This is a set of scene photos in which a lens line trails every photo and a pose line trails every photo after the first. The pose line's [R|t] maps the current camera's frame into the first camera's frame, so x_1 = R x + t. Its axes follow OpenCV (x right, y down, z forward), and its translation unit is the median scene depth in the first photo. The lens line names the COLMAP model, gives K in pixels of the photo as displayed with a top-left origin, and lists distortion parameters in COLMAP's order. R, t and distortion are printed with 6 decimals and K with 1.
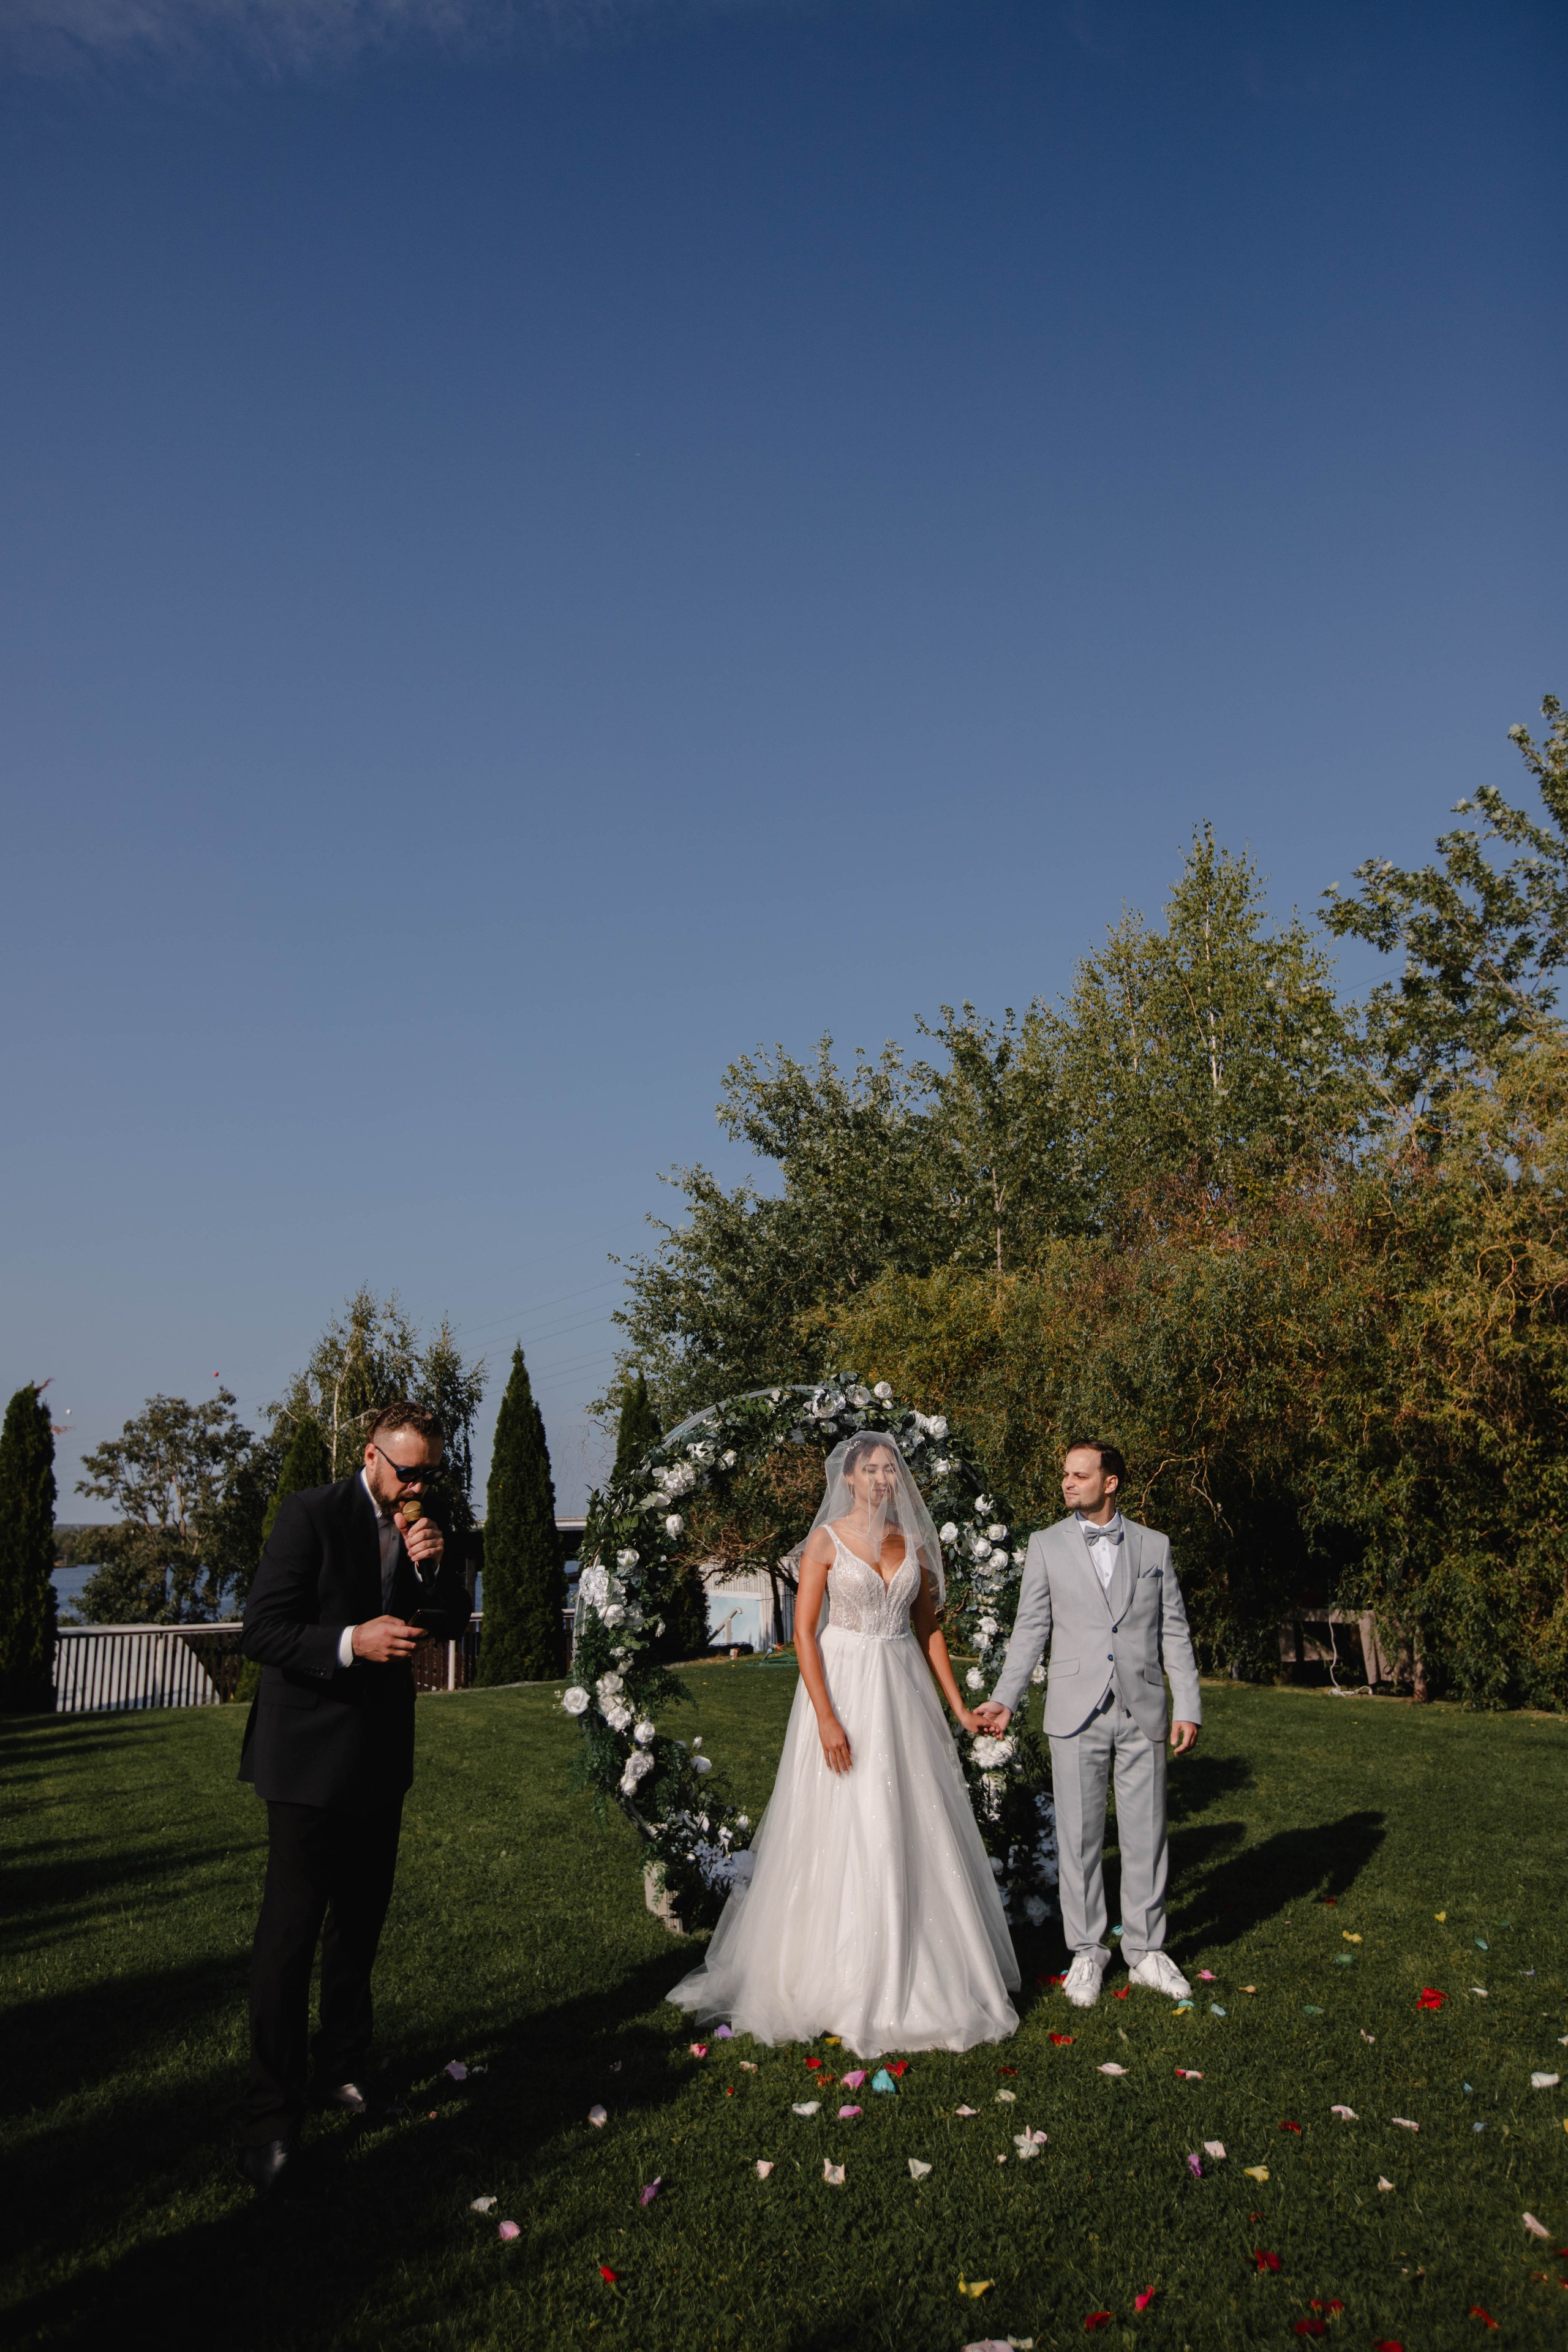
lens RADIAL K [[1587.8, 0, 784.0], [0, 1587.8, 1176.0], [0, 0, 1]] dist [0.000618, 0.000373]
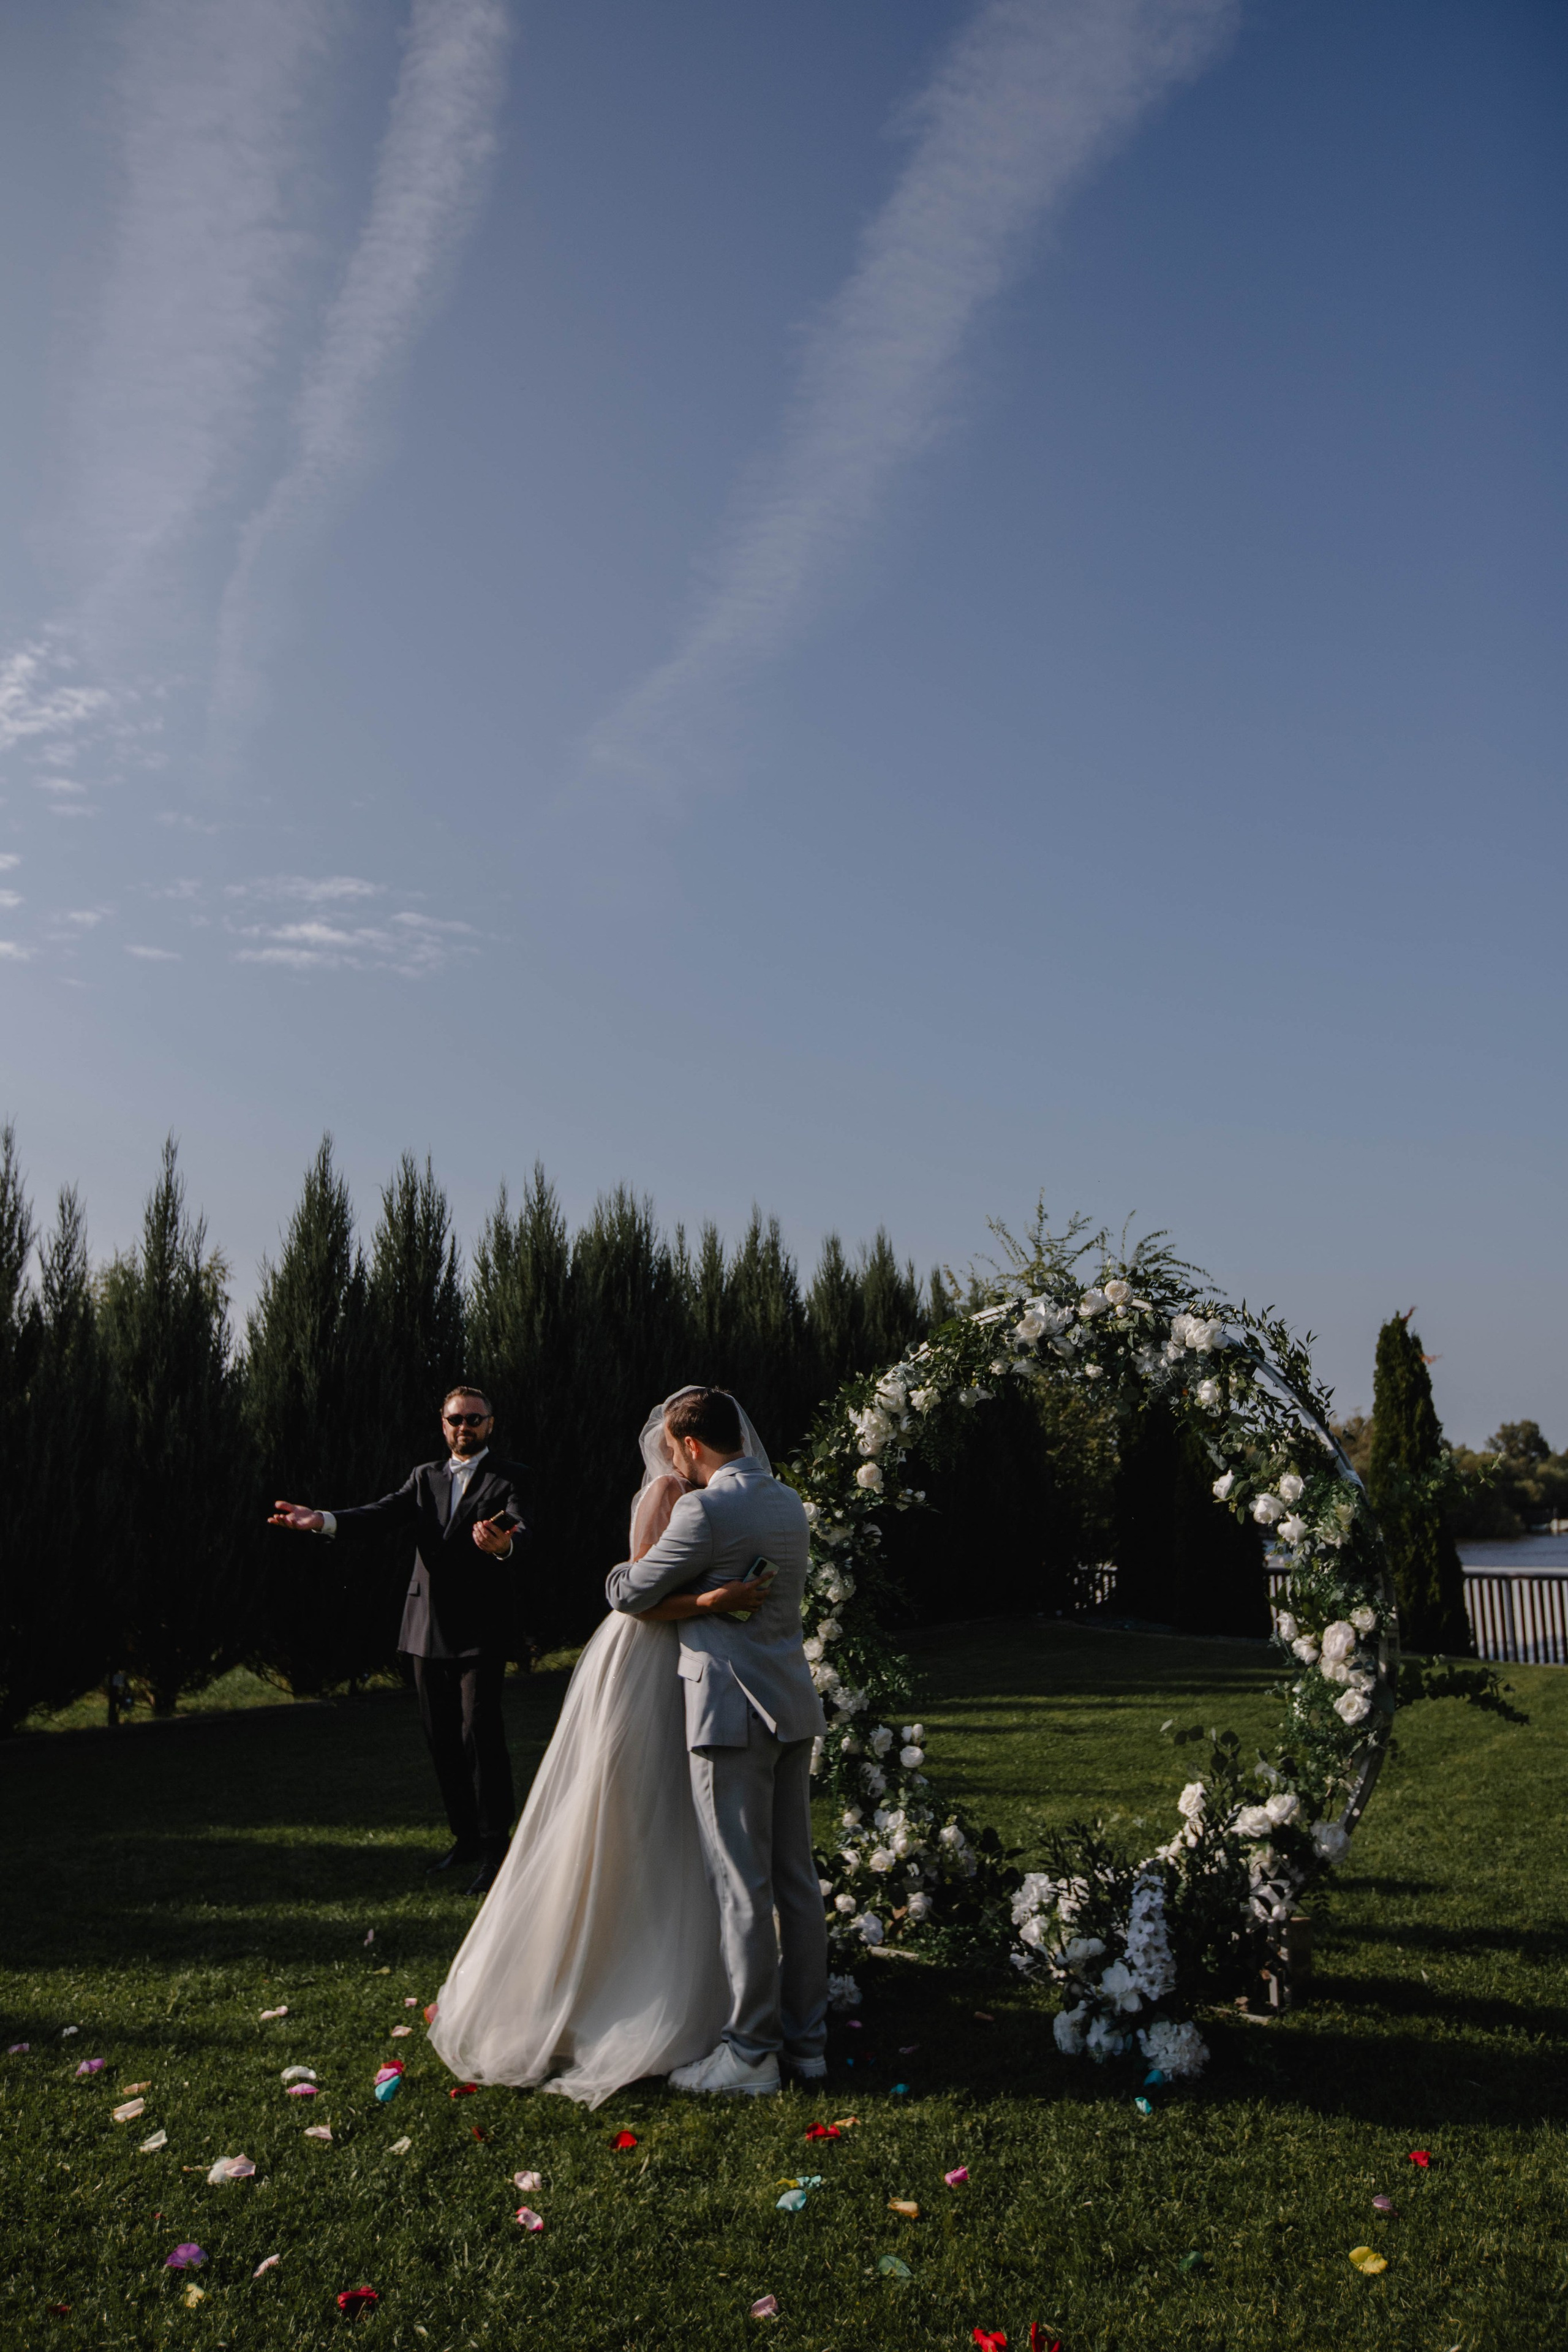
lens RADIAL K [[1712.0, 0, 792.0], [0, 1712.0, 1175.3], [0, 0, 1]] dist [0.001108, 0.000027]
pose [[0.400376, -0.155177, -0.903116, 0.338082], [0.208666, 0.975104, -0.075038, 0.051585], [0.892276, -0.158406, 0.422789, 0.254499]]
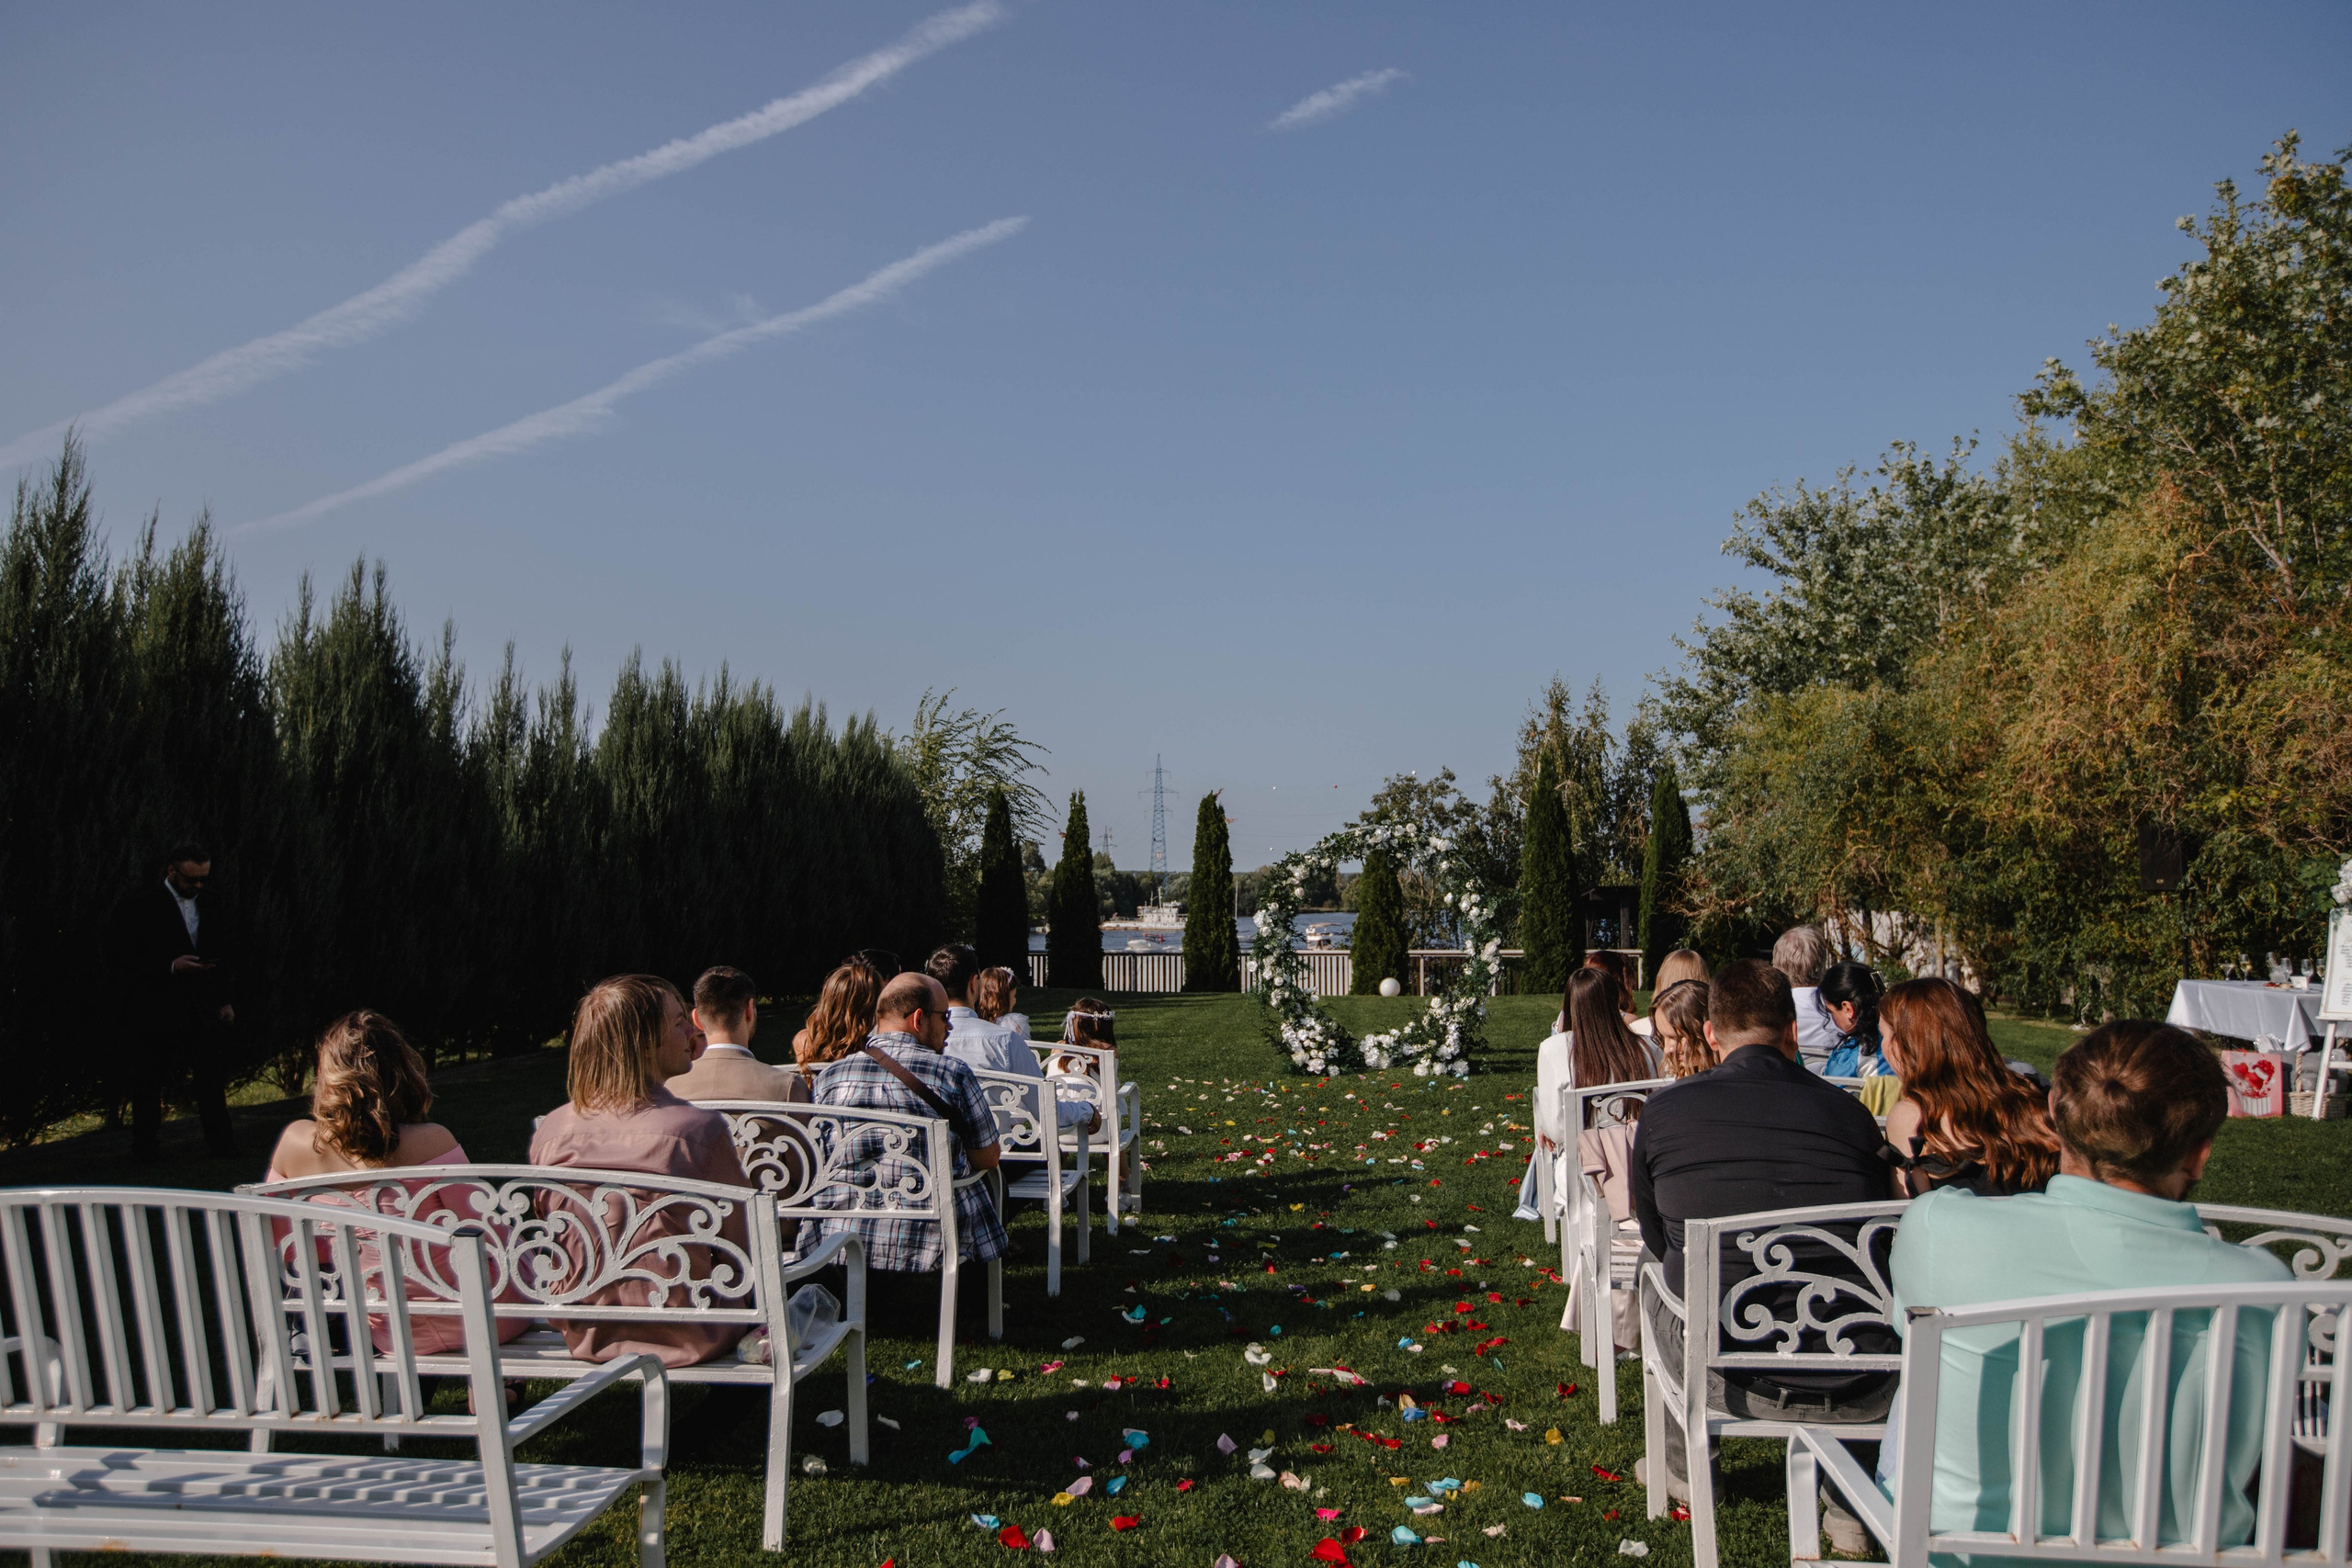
lens RADIAL K [[1803.3, 0, 1176.0], [0, 1803.3, 784.0], [0, 0, 1]] dist [-0.000698, -0.000104]
pose [[0.820521, -0.018594, -0.571314, 0.524050], [0.114550, 0.984545, 0.132473, -0.118913], [0.560021, -0.174141, 0.809970, -0.465733]]
